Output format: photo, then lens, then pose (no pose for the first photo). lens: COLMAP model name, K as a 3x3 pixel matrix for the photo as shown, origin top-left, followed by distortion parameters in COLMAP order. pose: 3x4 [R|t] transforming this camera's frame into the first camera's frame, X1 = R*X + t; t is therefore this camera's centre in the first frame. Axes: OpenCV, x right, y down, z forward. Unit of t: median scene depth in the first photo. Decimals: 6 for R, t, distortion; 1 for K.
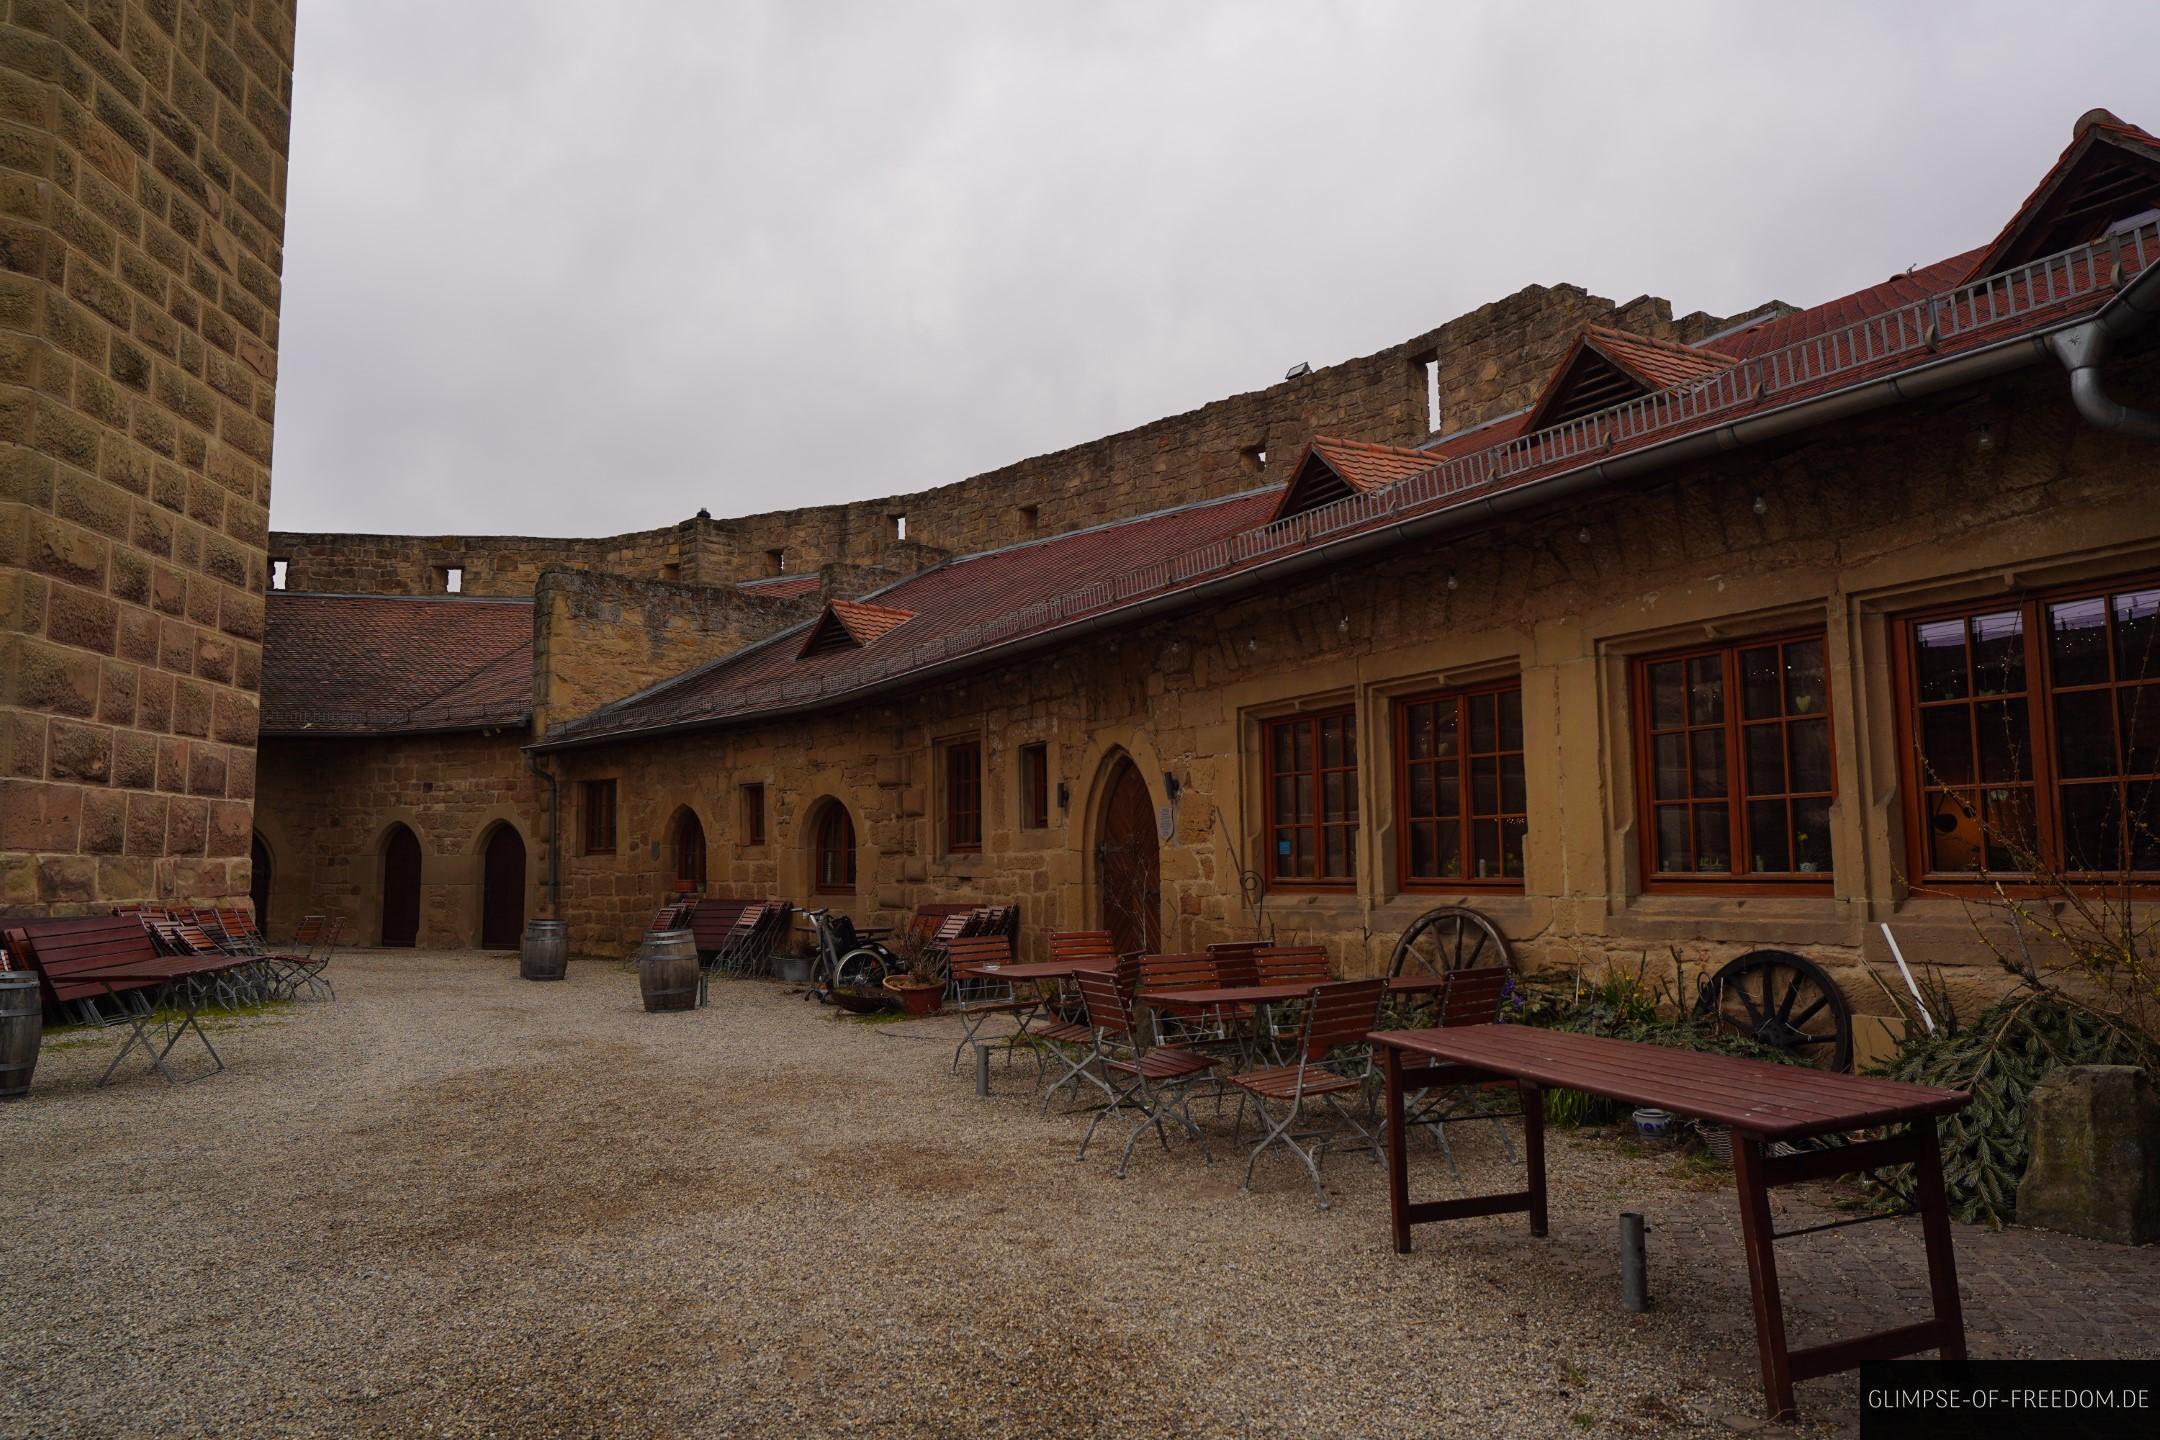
lens RADIAL K [[1467.5, 0, 1071.1], [0, 1467.5, 718.2], [0, 0, 1]] dist [0.002399, -0.002018]
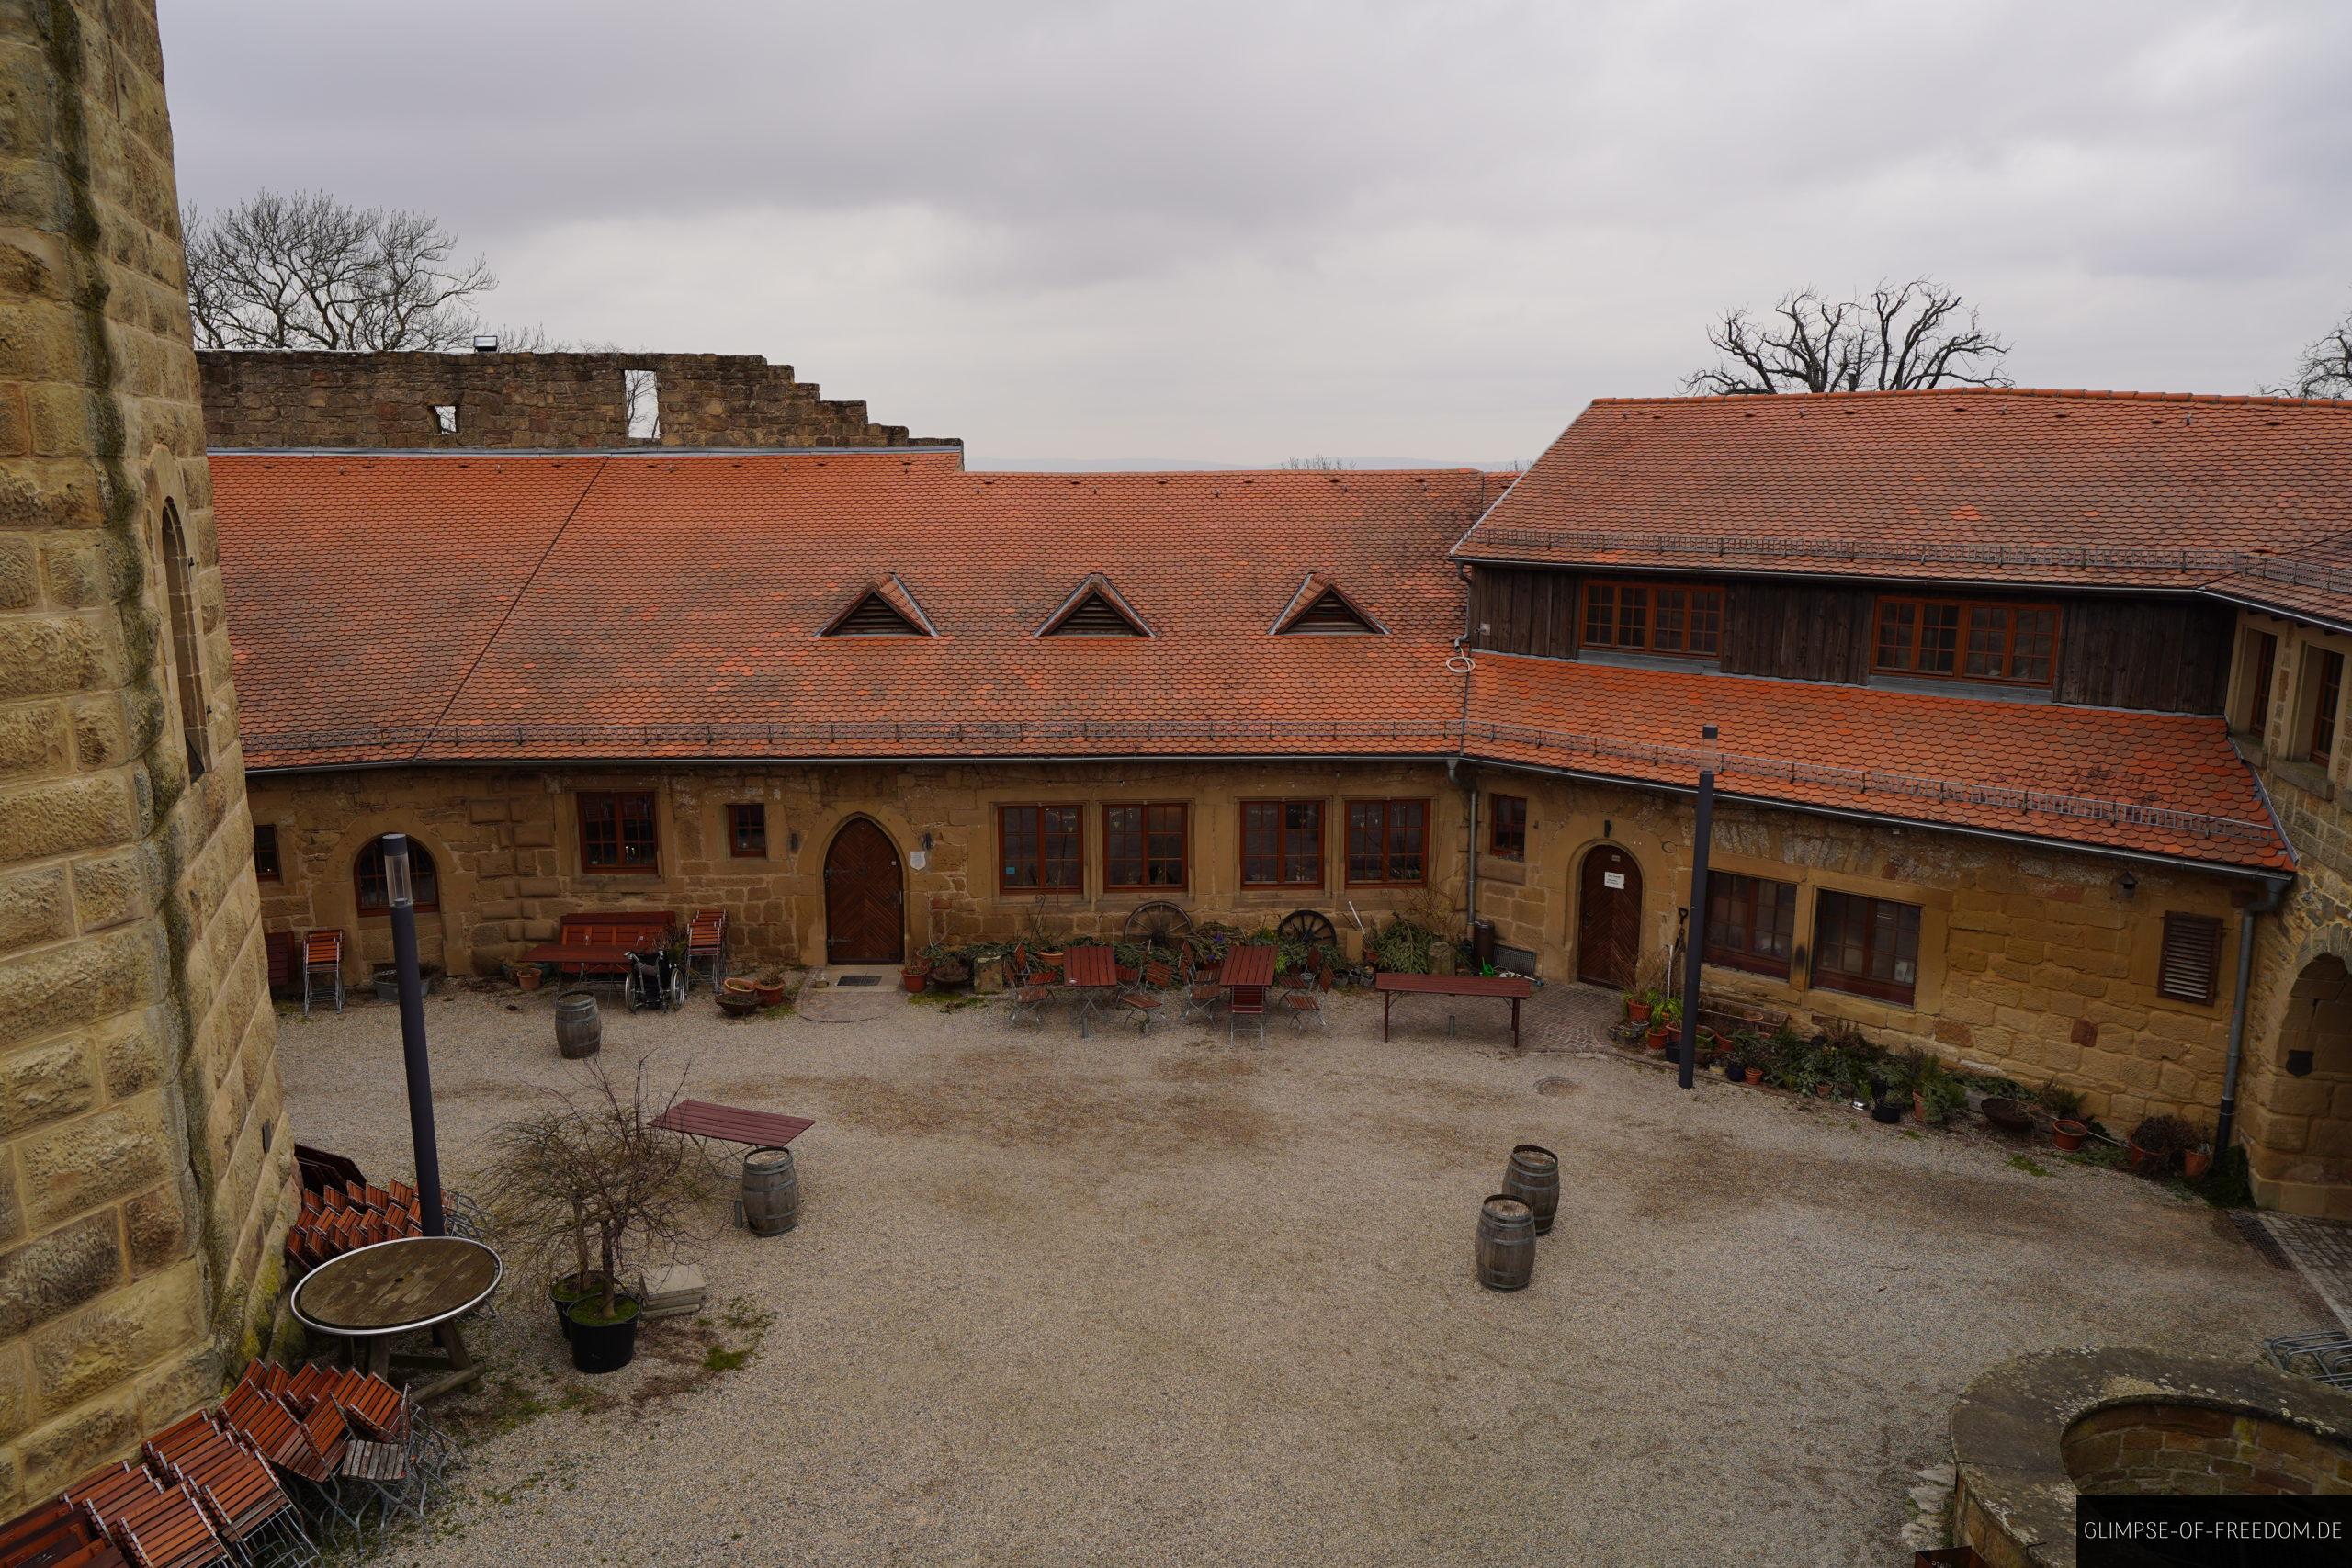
lens RADIAL K [[1597.8, 0, 1166.4], [0, 1597.8, 782.1], [0, 0, 1]] dist [0.002399, -0.002018]
pose [[0.467164, -0.164586, 0.868717, -0.895044], [-0.086324, 0.969338, 0.230072, -0.300524], [-0.879947, -0.182472, 0.438632, -0.045914]]
